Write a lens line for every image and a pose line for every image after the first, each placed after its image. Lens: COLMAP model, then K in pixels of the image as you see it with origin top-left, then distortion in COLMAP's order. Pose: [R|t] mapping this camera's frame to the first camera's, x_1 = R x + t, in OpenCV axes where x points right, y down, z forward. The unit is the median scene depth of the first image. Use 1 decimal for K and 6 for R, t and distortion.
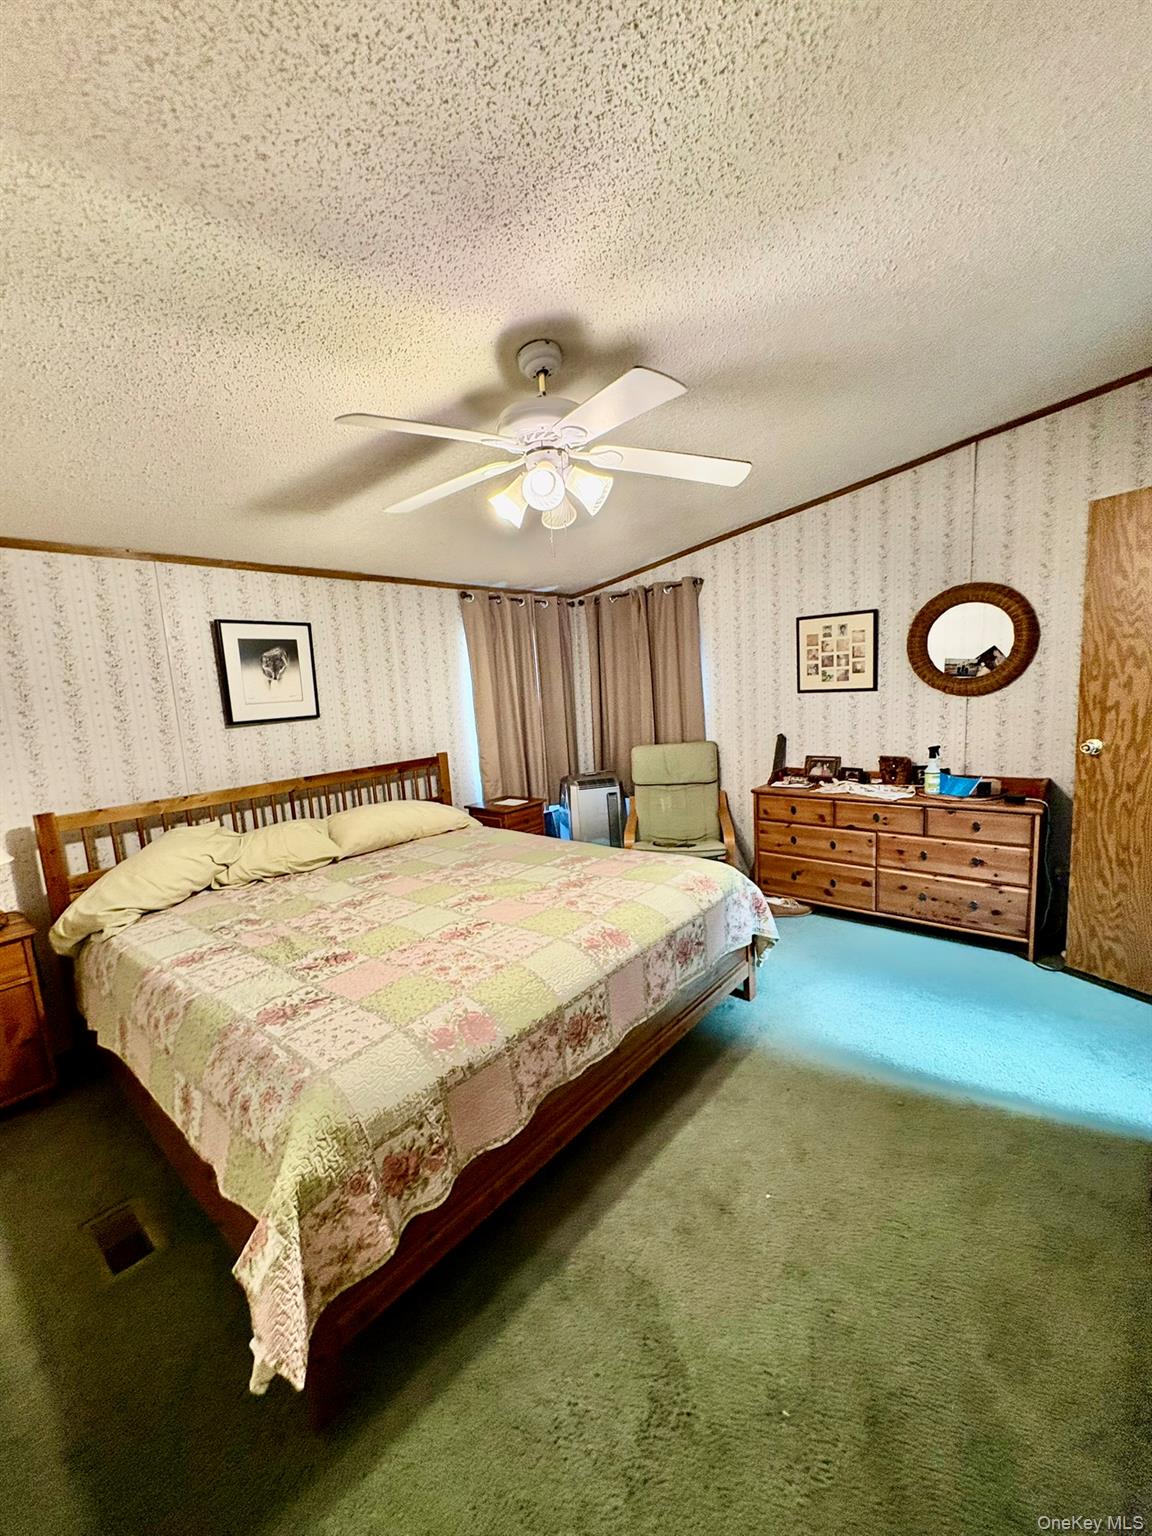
lens RADIAL K [[612.4, 0, 576.1], [0, 612.4, 766.4], [0, 0, 1]] dist [0.001245, -0.000336]
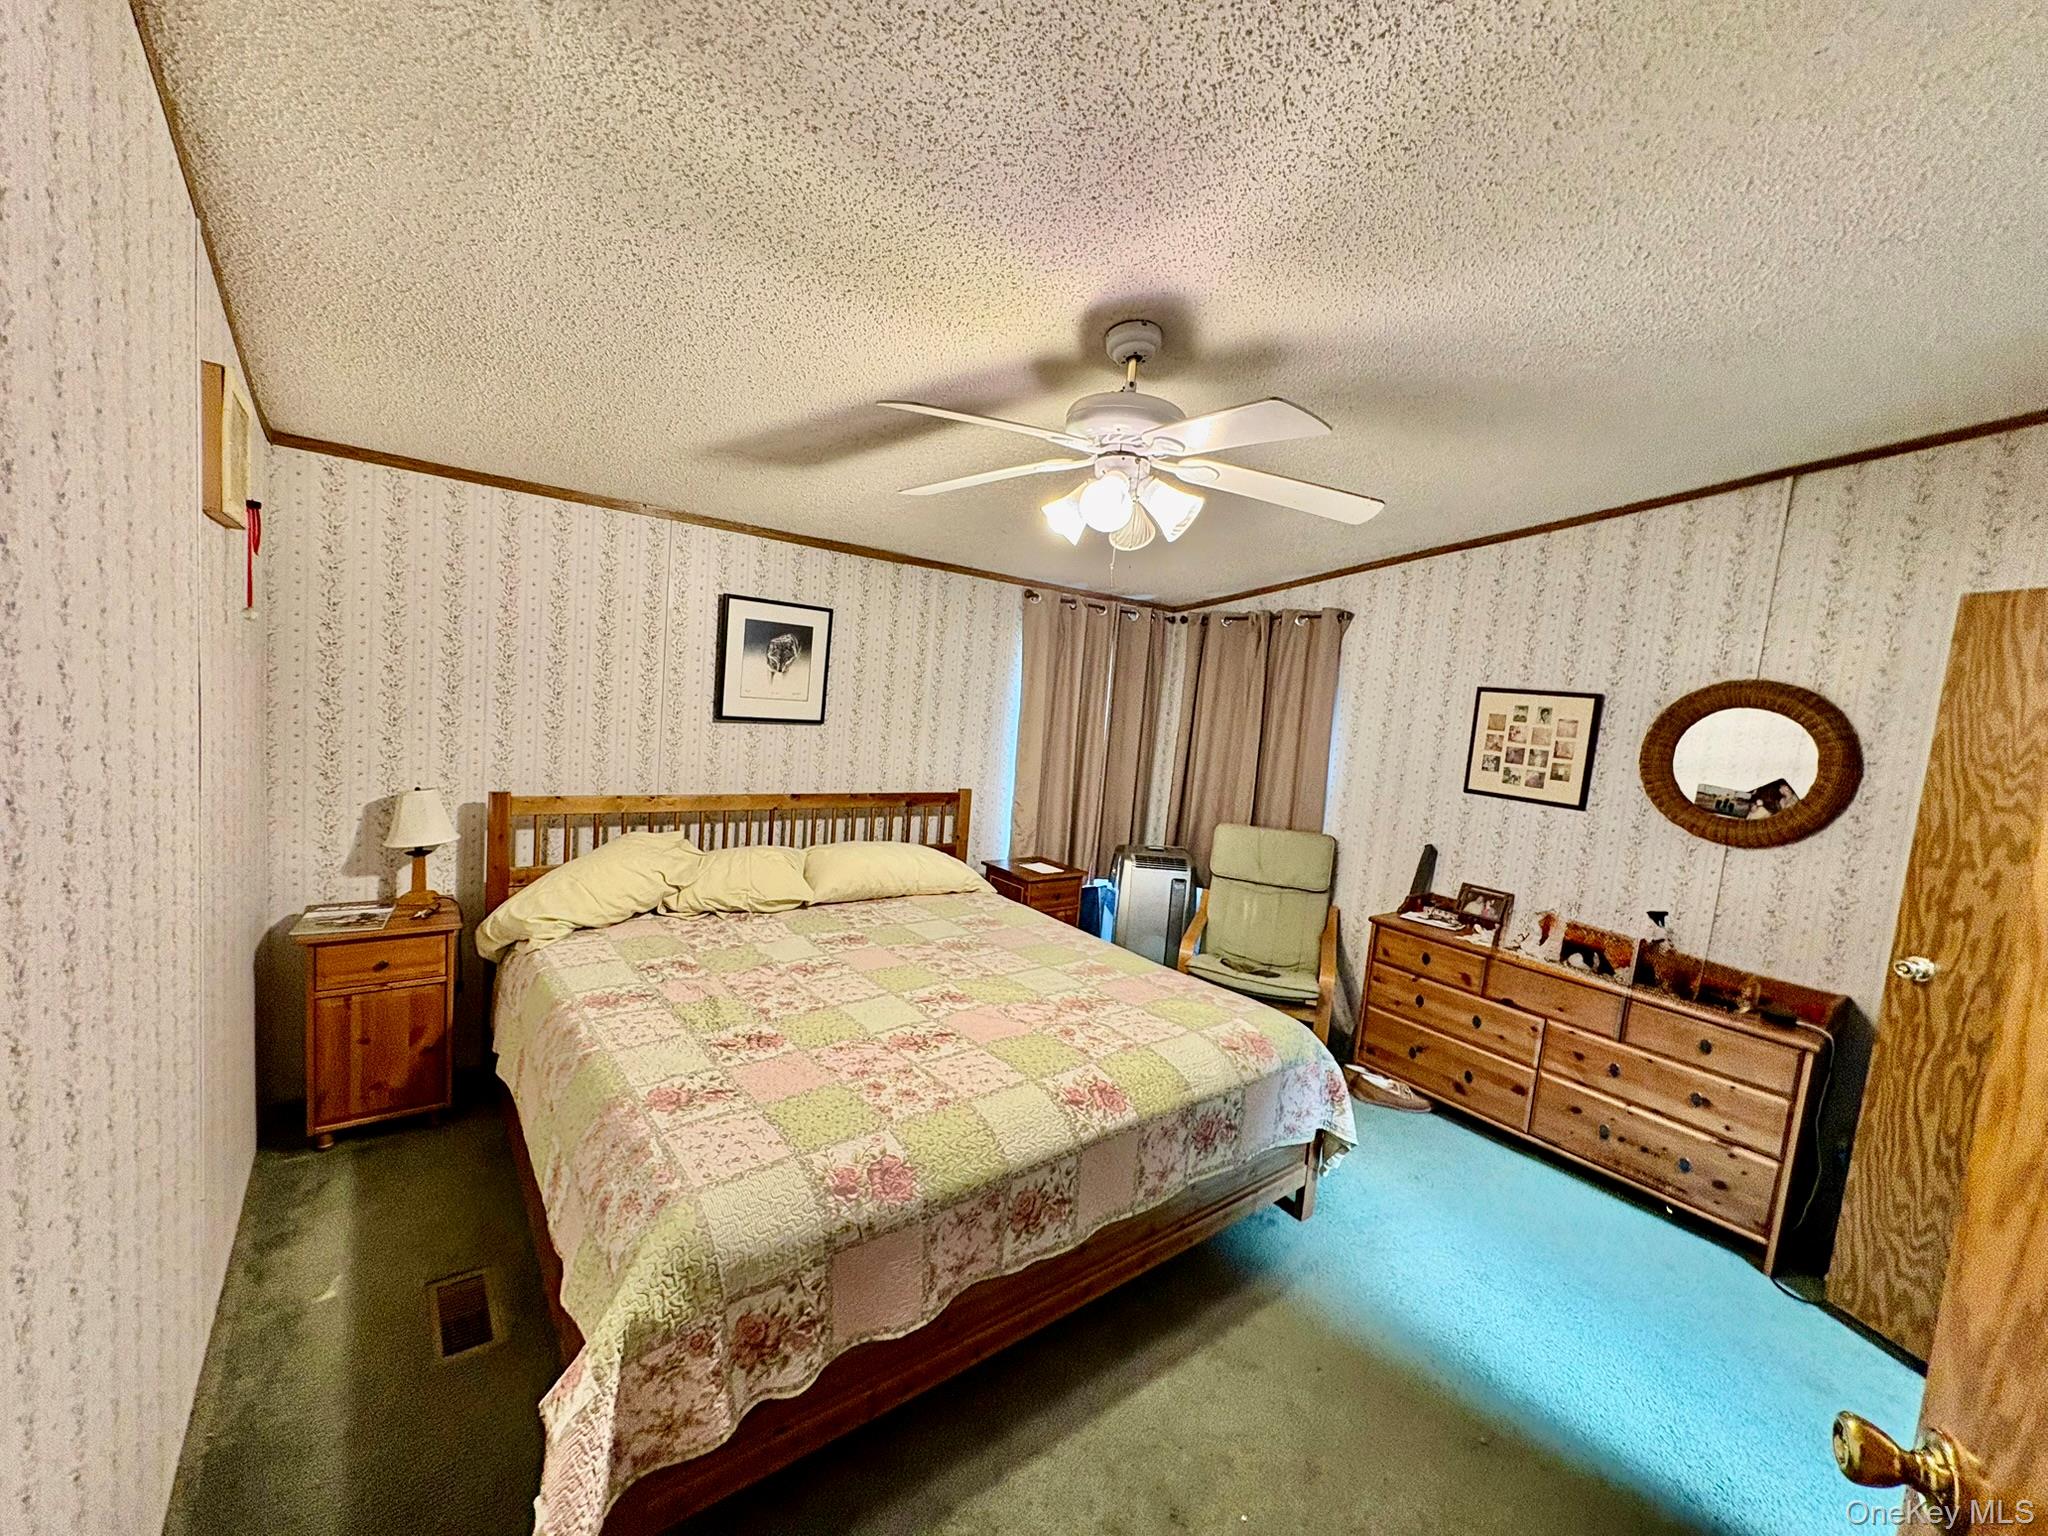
lens RADIAL K [[816.5, 0, 1024.8], [0, 816.5, 765.1], [0, 0, 1]] dist [0.001245, -0.000336]
pose [[0.968477, 0.165646, -0.186049, 0.064222], [-0.173821, 0.984367, -0.028408, -0.054136], [0.178435, 0.059852, 0.982130, -0.014874]]
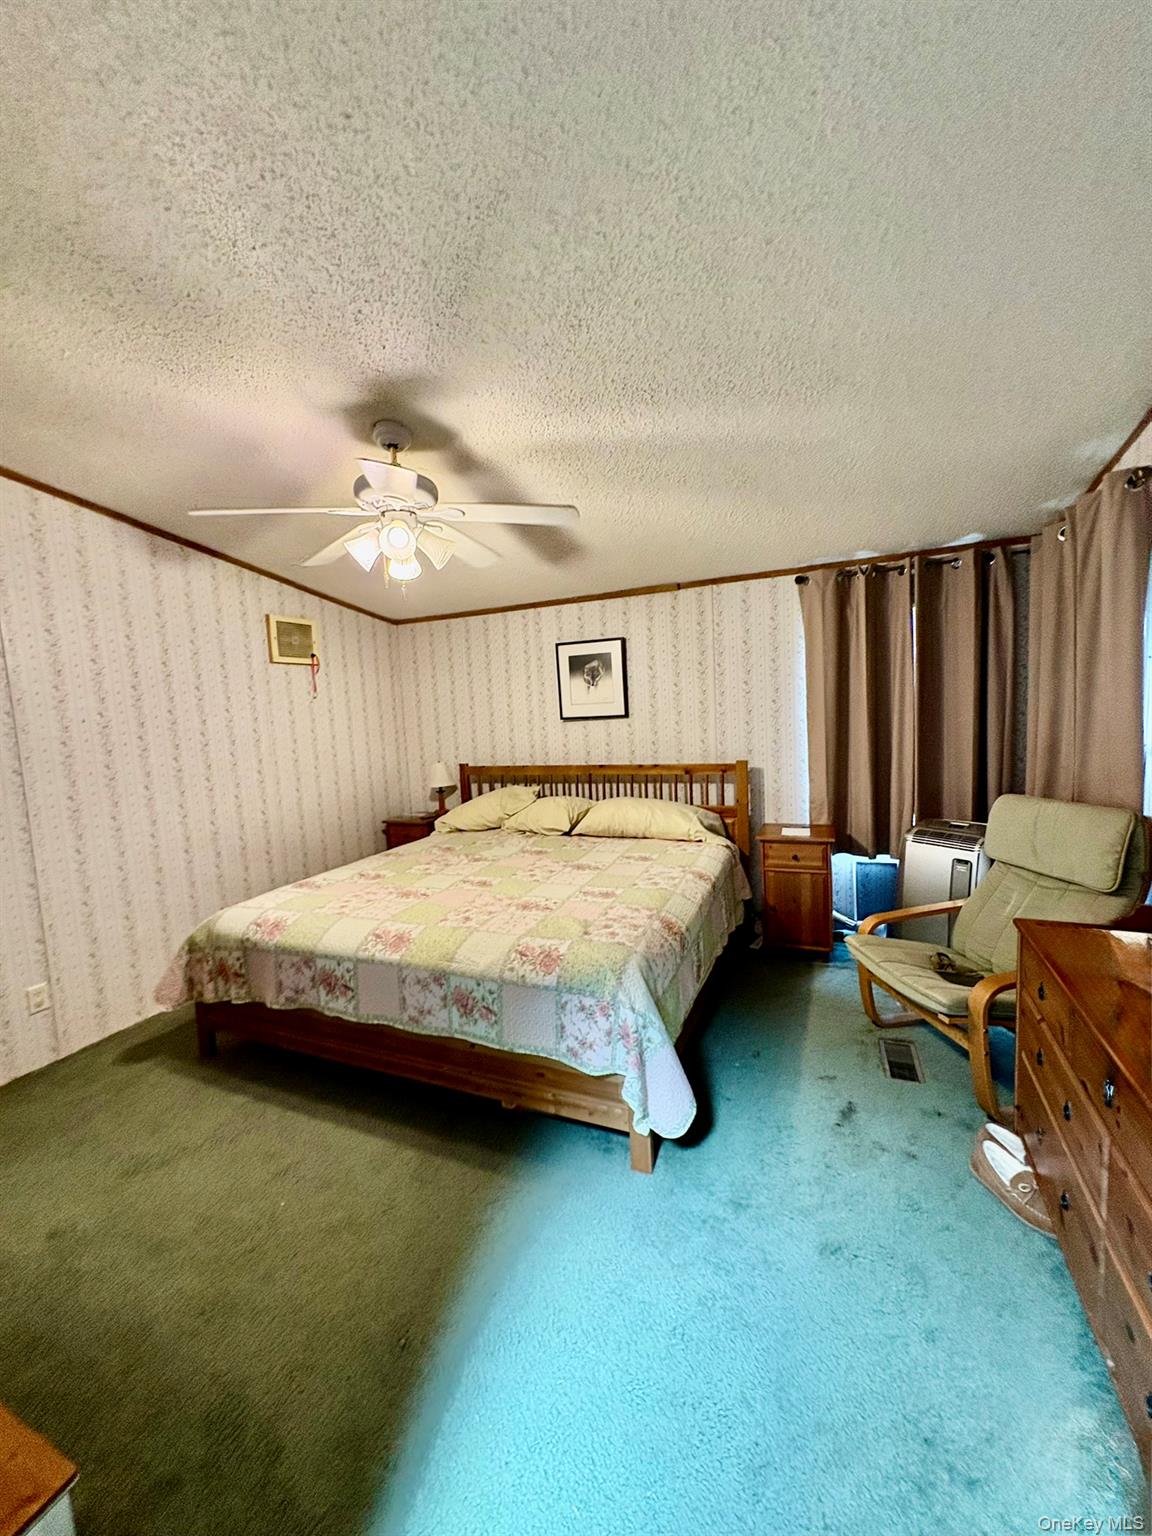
lens RADIAL K [[612.4, 0, 579.6], [0, 612.4, 771.0], [0, 0, 1]] dist [0.001245, -0.000336]
pose [[0.289575, 0.145304, -0.946062, 0.884438], [-0.095165, 0.987883, 0.122599, -0.146469], [0.952413, 0.054531, 0.299894, 0.732100]]
